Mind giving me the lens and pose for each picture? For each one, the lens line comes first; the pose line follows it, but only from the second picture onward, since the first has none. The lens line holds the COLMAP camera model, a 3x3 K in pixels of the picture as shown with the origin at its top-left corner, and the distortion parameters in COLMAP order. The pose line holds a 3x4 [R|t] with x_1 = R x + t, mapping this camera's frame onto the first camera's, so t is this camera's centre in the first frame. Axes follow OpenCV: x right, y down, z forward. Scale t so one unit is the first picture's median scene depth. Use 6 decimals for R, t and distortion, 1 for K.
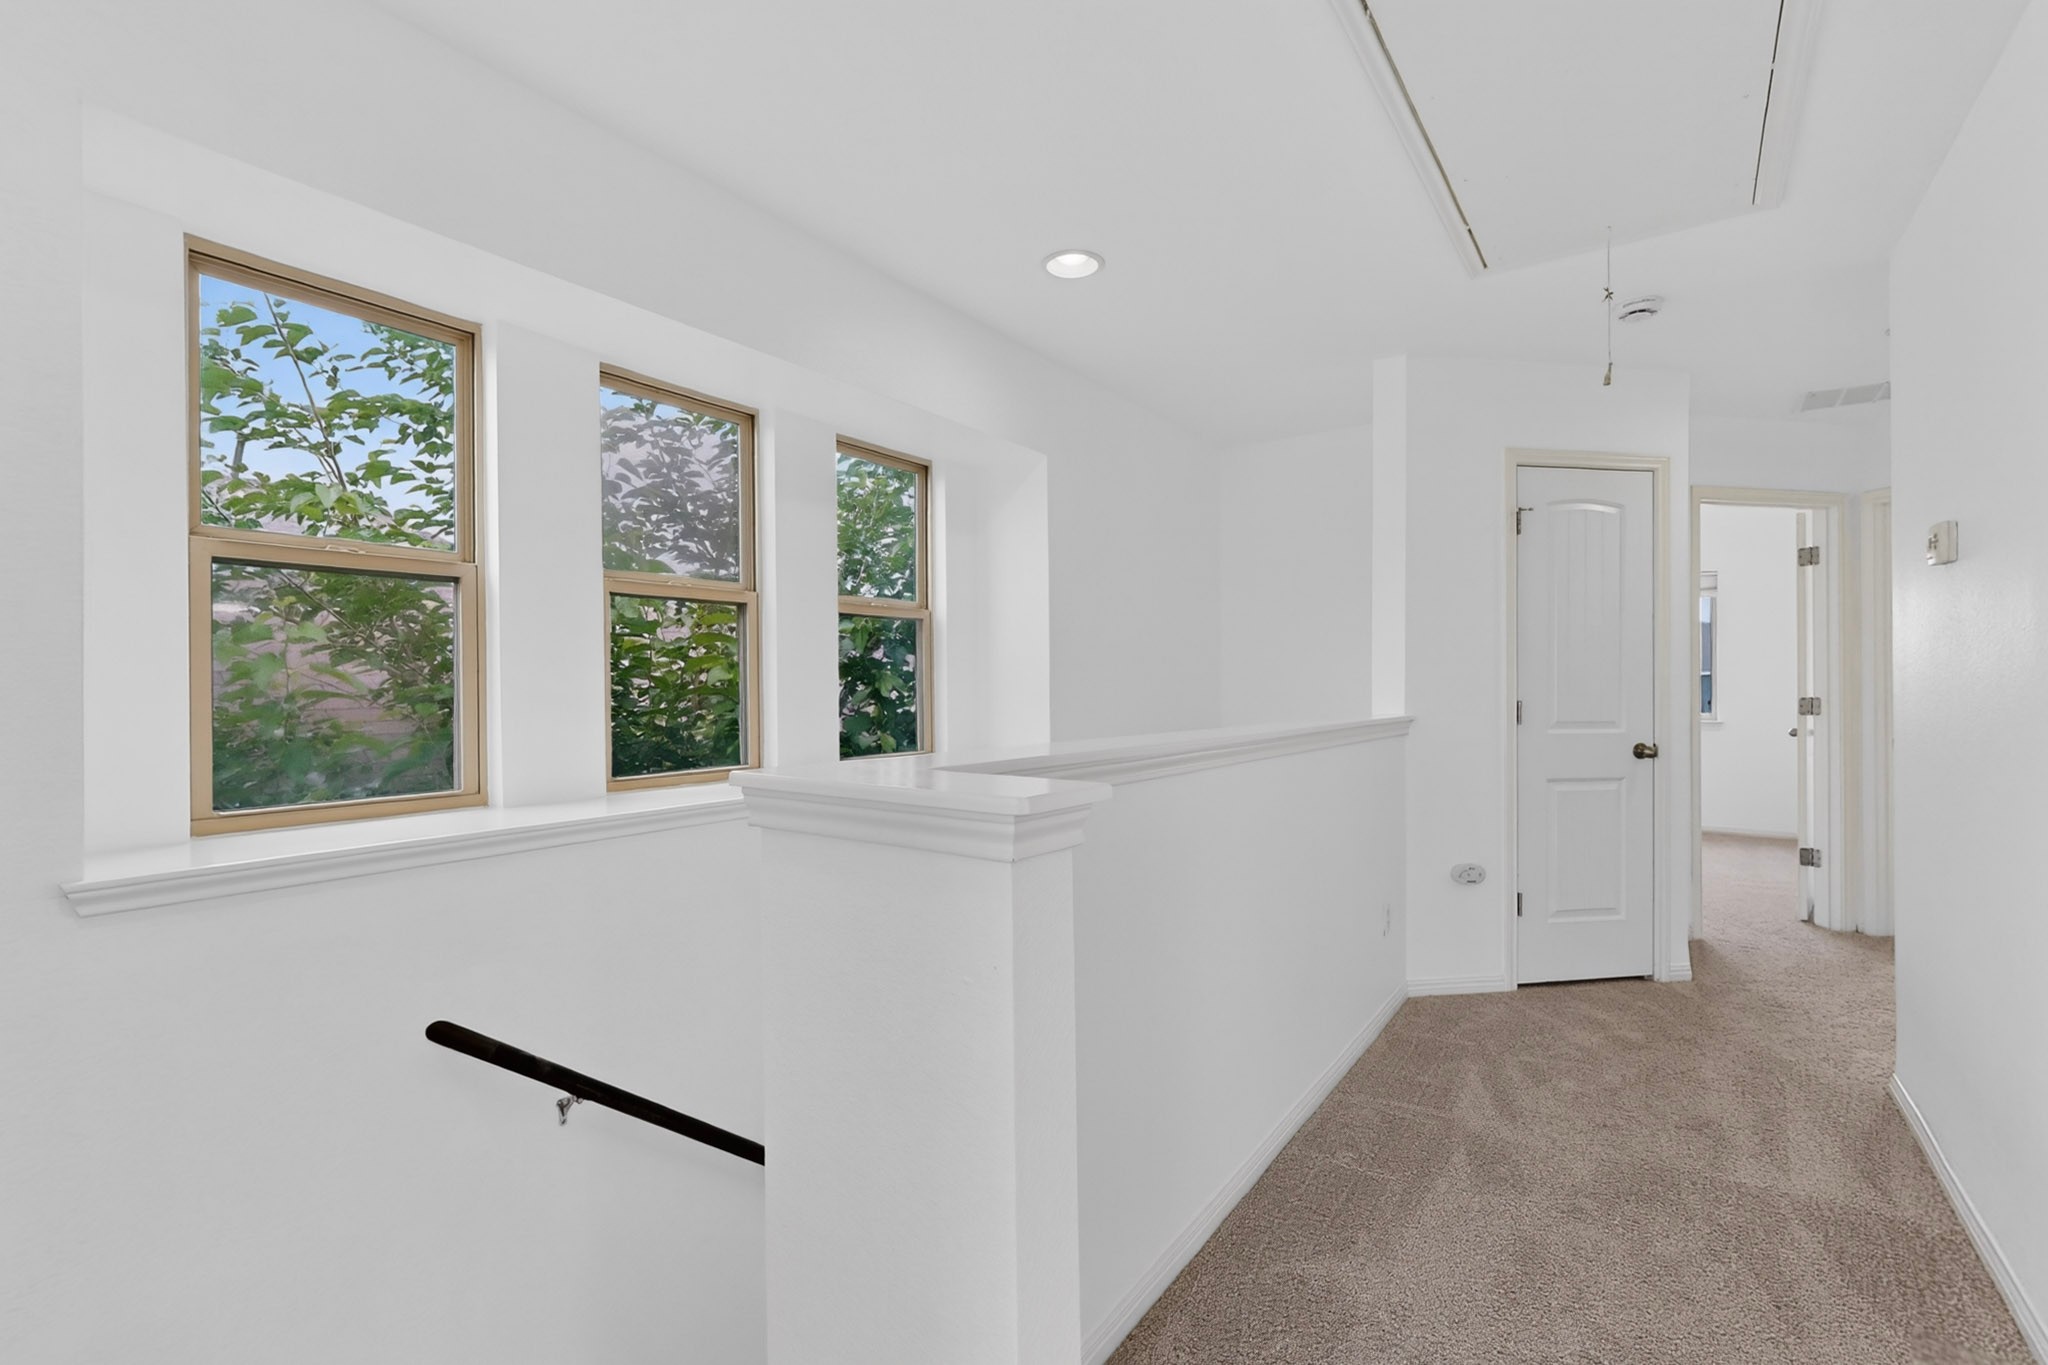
lens RADIAL K [[897.8, 0, 1025.9], [0, 897.8, 694.8], [0, 0, 1]] dist [0.001185, -0.000036]
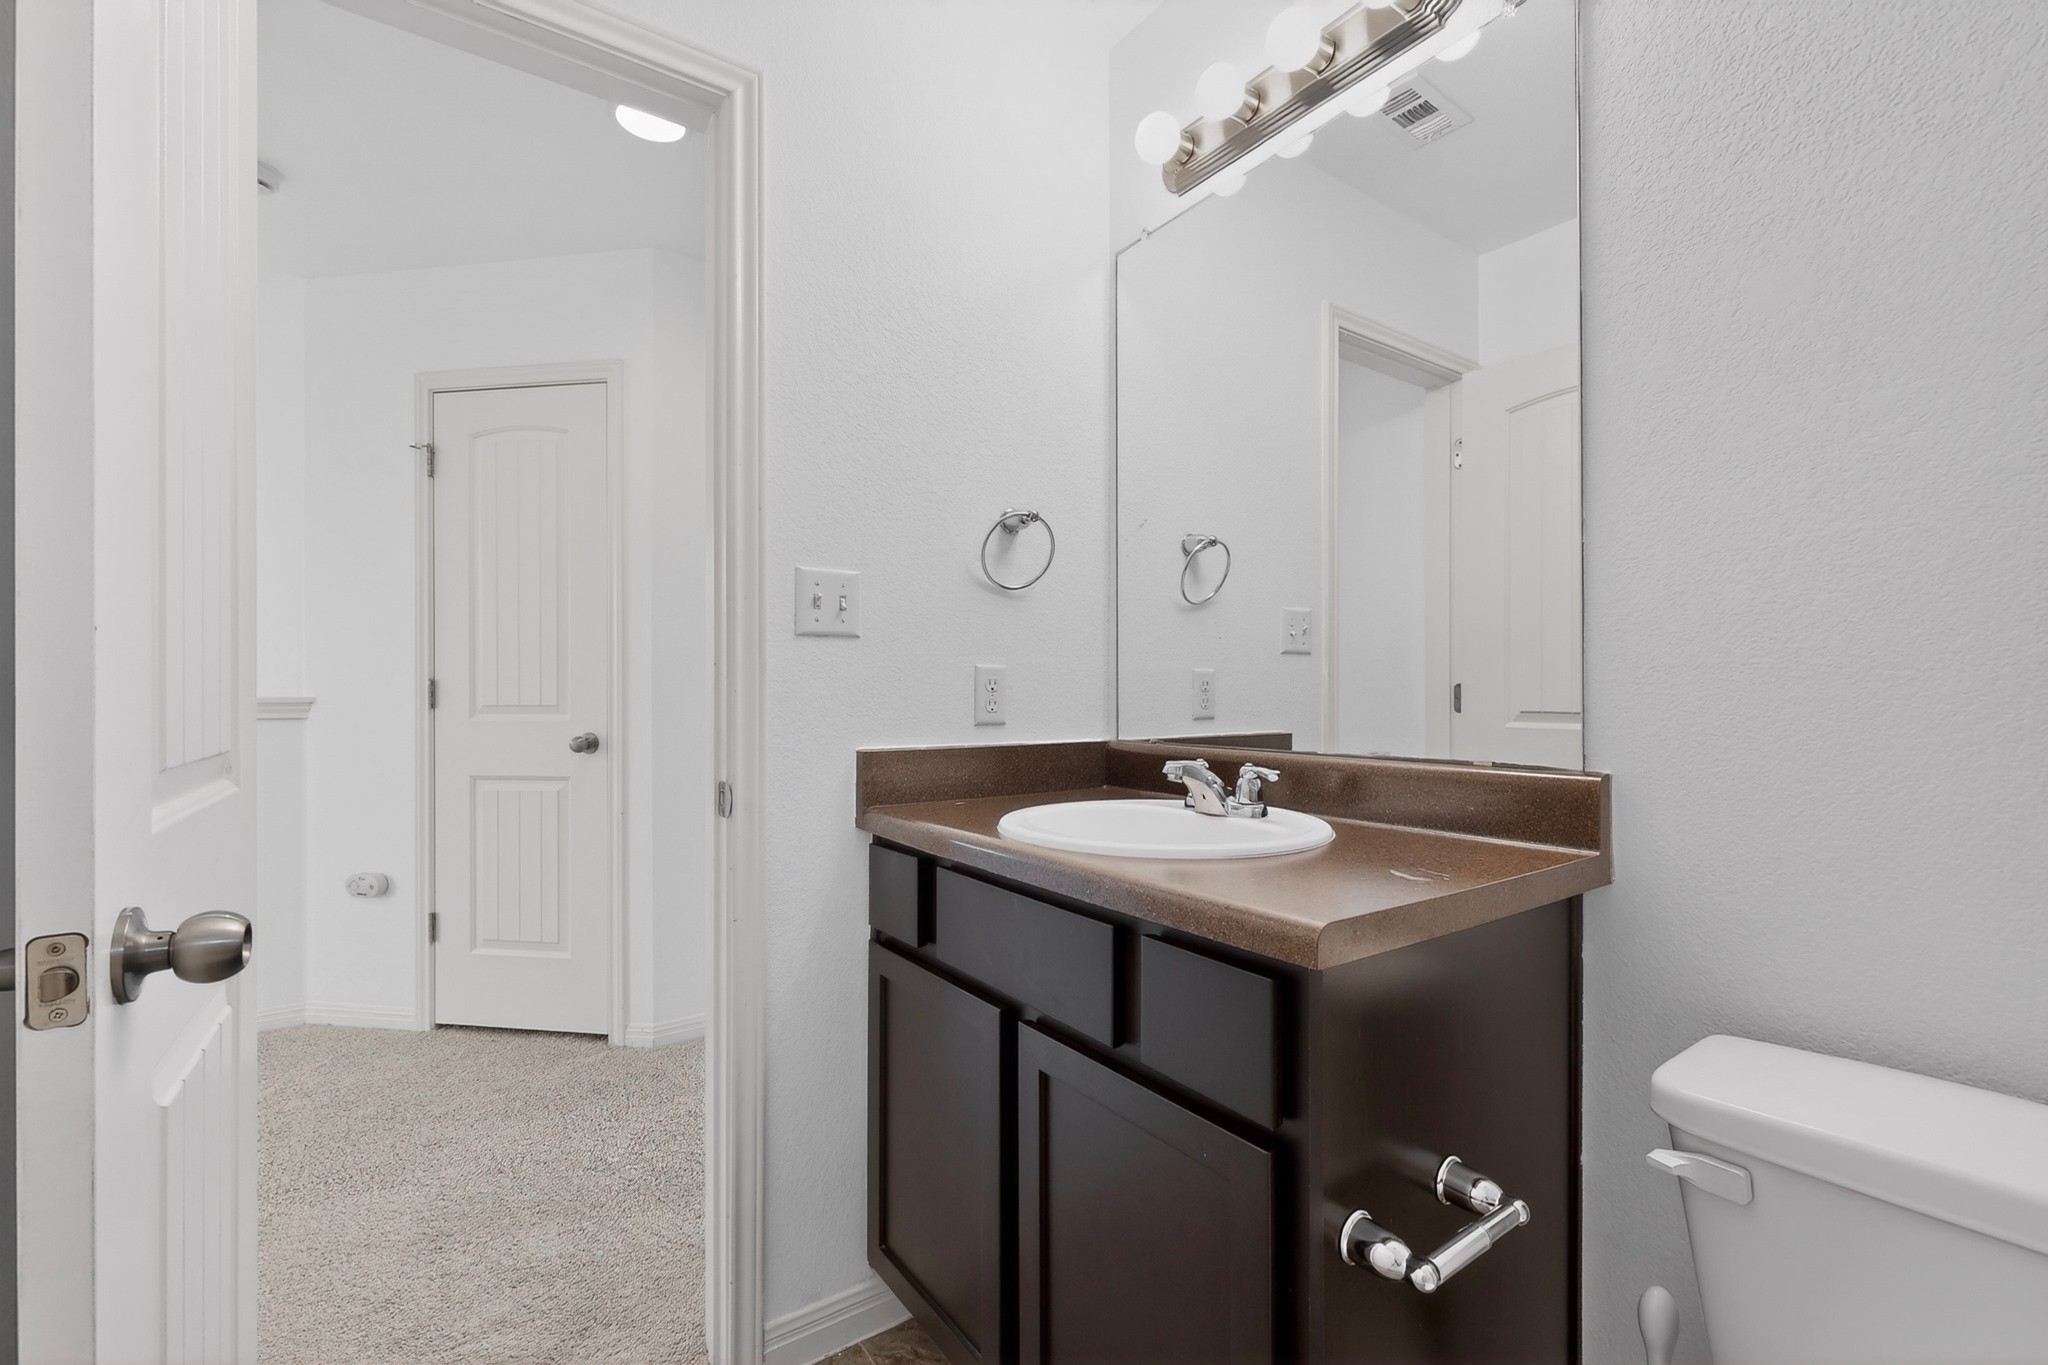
lens RADIAL K [[901.0, 0, 1021.4], [0, 901.0, 674.9], [0, 0, 1]] dist [0.002097, 0.000213]
pose [[0.940623, -0.007166, -0.339377, 1.337853], [0.004863, 0.999959, -0.007635, 0.011648], [0.339418, 0.005531, 0.940619, 0.405225]]
